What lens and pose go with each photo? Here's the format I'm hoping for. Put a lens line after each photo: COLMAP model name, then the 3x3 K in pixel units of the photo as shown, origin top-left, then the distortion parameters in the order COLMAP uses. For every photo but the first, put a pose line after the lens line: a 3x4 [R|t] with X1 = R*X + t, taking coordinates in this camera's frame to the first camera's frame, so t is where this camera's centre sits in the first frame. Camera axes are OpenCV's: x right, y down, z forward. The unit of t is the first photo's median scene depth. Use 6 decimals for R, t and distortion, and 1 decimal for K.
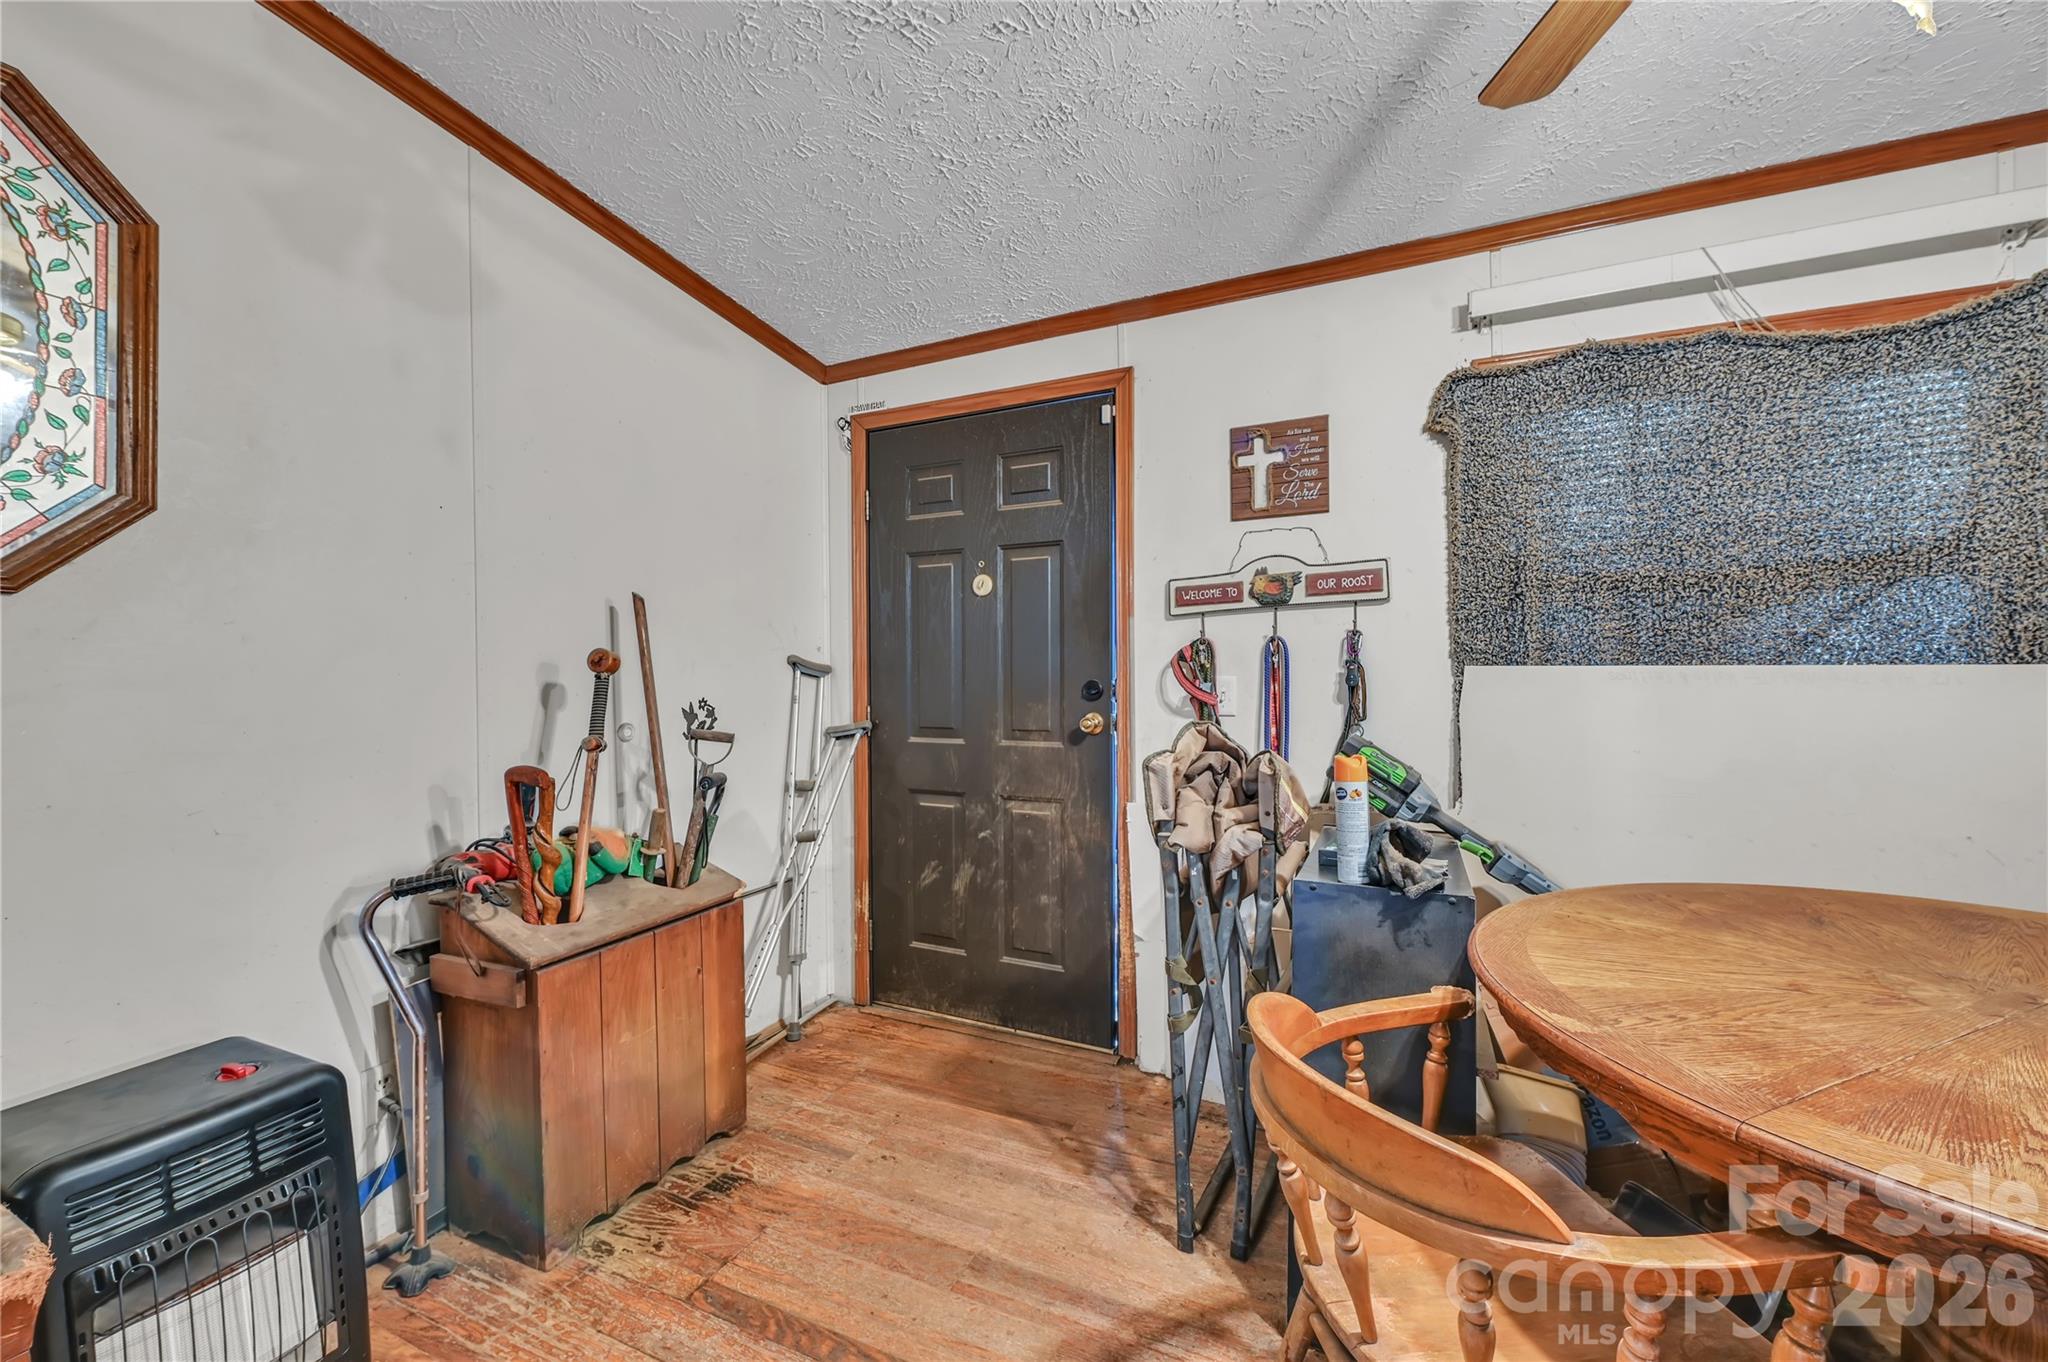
lens RADIAL K [[814.6, 0, 1022.5], [0, 814.6, 688.6], [0, 0, 1]] dist [-0.002494, -0.000337]
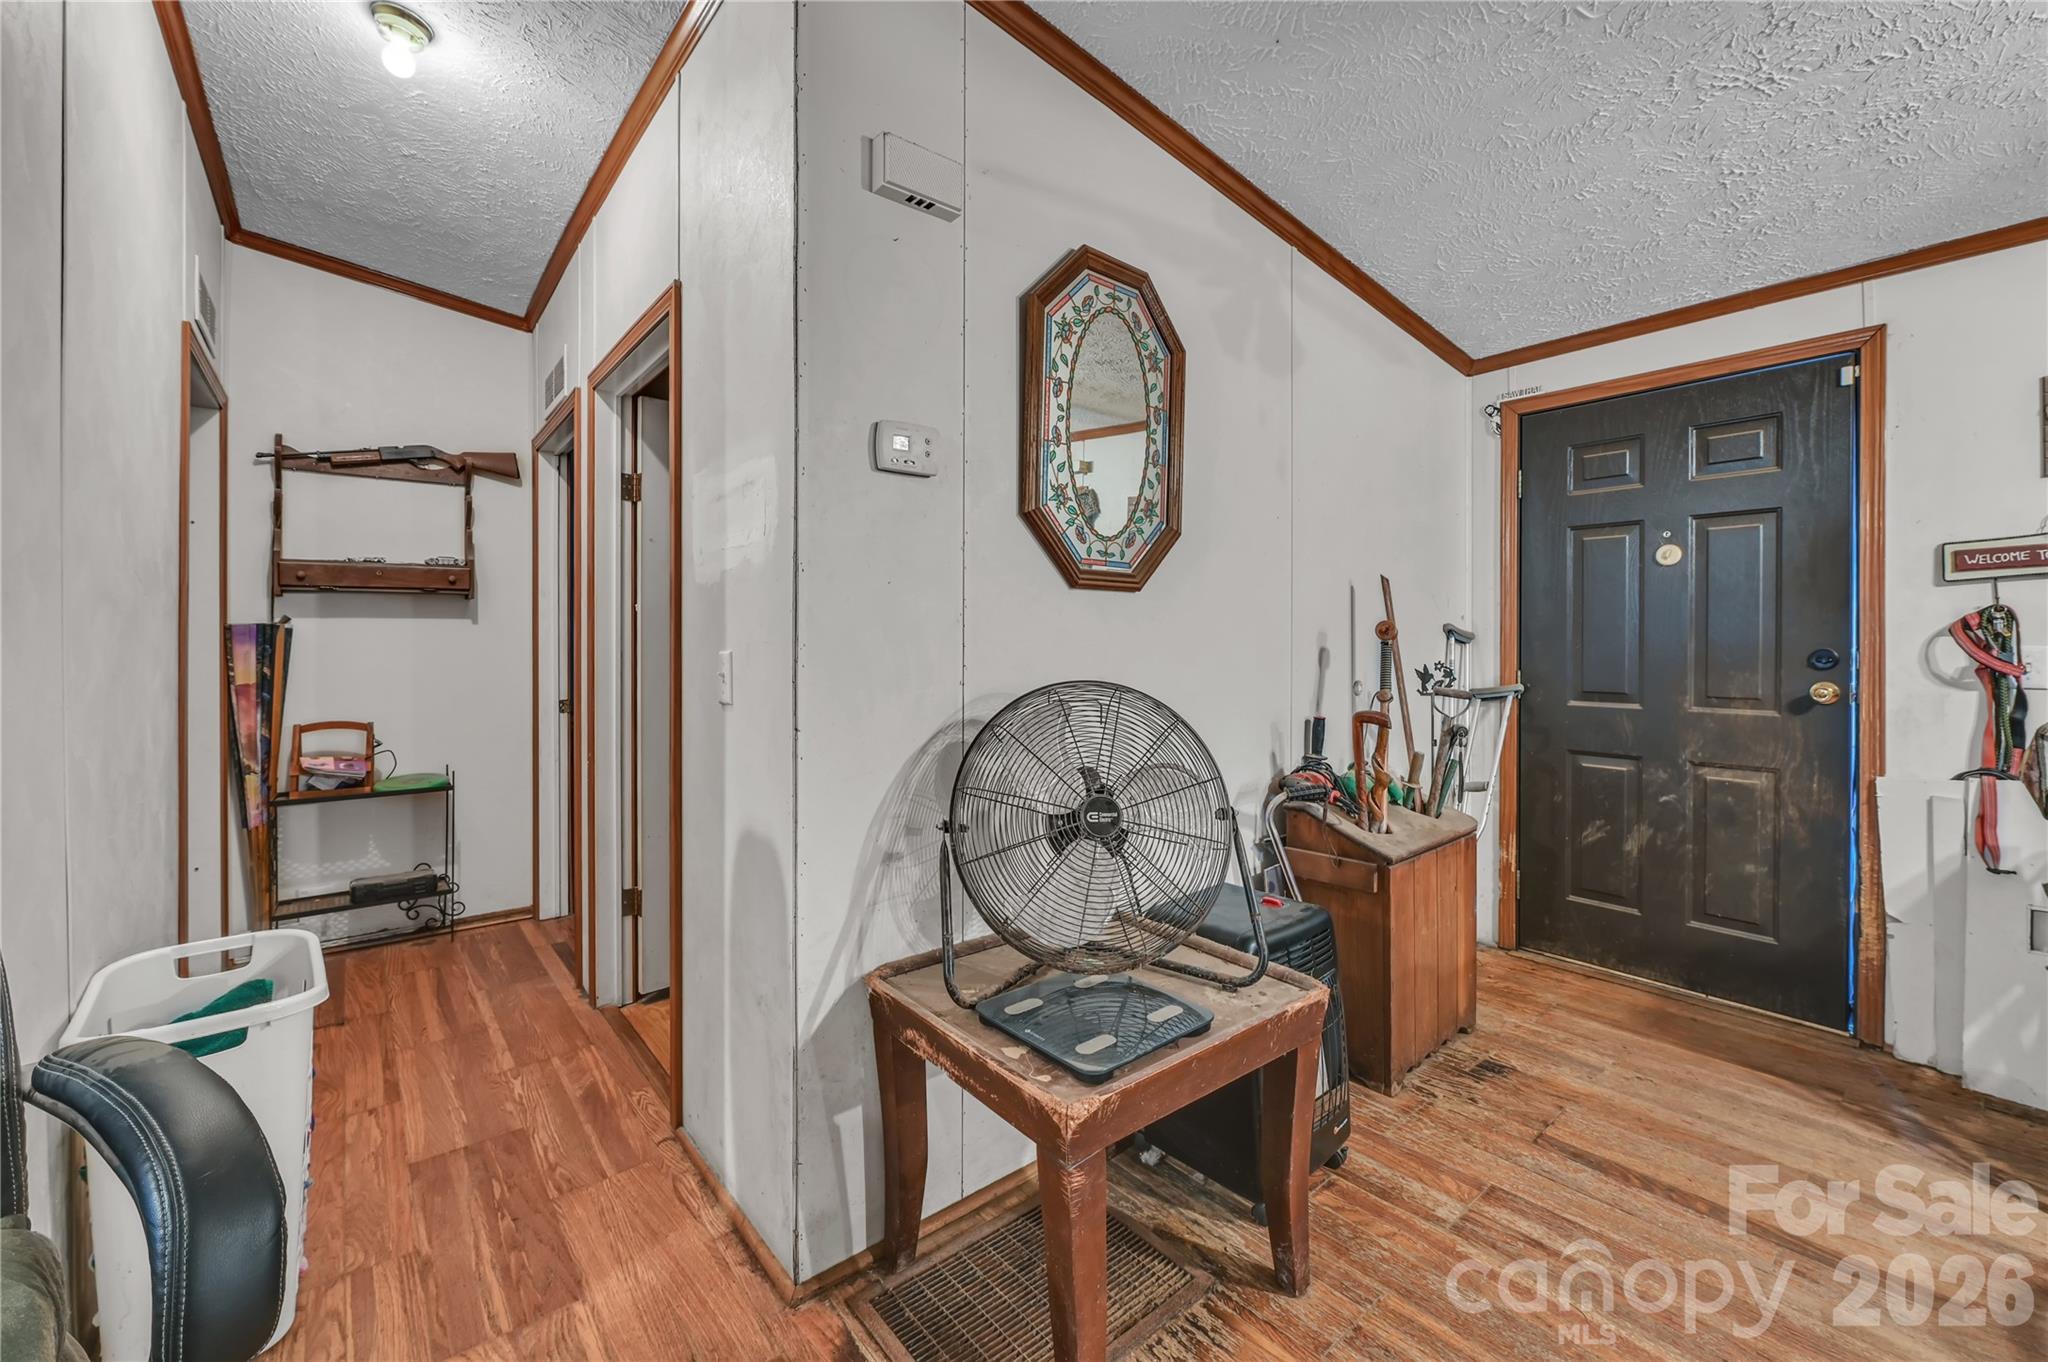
lens RADIAL K [[828.5, 0, 1031.9], [0, 828.5, 645.4], [0, 0, 1]] dist [-0.001614, -0.000630]
pose [[0.907531, 0.007007, -0.419928, -0.356698], [-0.010608, 0.999924, -0.006241, 0.002048], [0.419852, 0.010118, 0.907536, -0.296689]]
